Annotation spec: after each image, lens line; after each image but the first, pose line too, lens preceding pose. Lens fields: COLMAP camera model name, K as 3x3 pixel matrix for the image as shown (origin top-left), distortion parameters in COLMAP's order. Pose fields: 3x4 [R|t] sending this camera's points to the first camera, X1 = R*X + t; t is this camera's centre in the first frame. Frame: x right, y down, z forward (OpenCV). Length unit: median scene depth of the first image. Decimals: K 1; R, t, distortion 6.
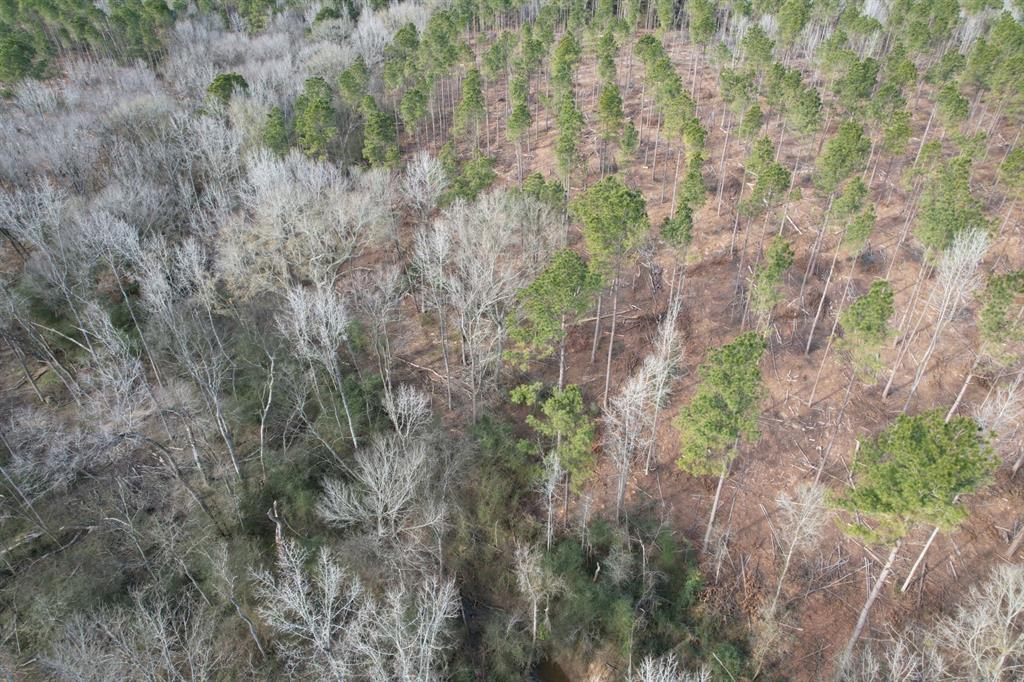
lens RADIAL K [[661.0, 0, 514.7], [0, 661.0, 367.3], [0, 0, 1]] dist [-0.070553, 0.065646]
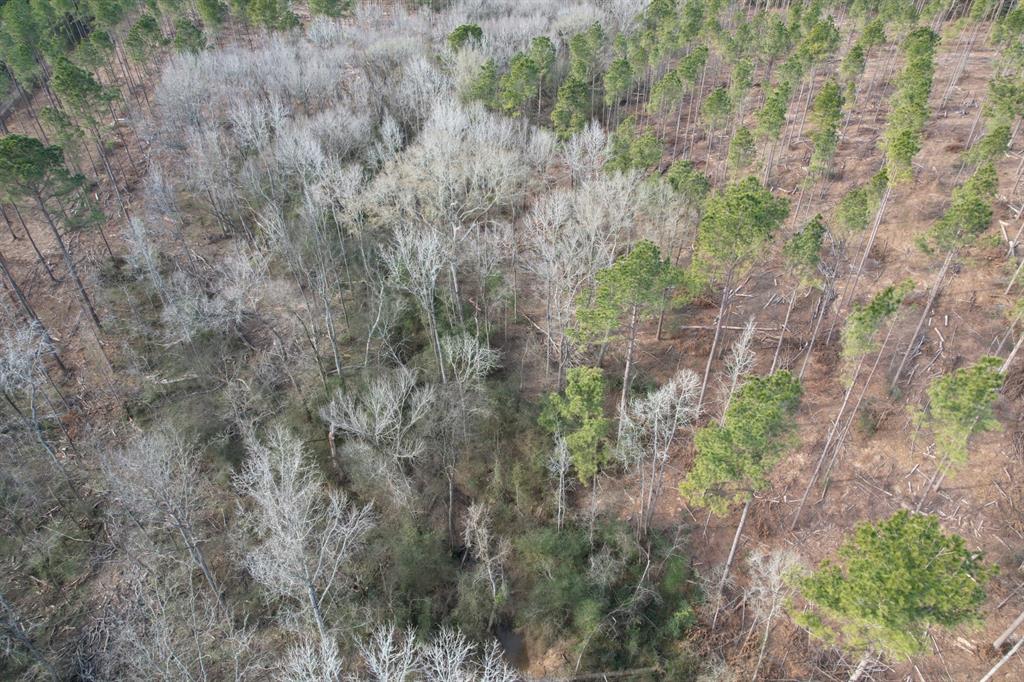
lens RADIAL K [[661.0, 0, 514.7], [0, 661.0, 367.3], [0, 0, 1]] dist [-0.070553, 0.065646]
pose [[0.898707, 0.273191, -0.343064, 0.215538], [-0.258946, 0.961907, 0.087646, -0.026065], [0.353939, 0.010067, 0.935214, 0.026978]]
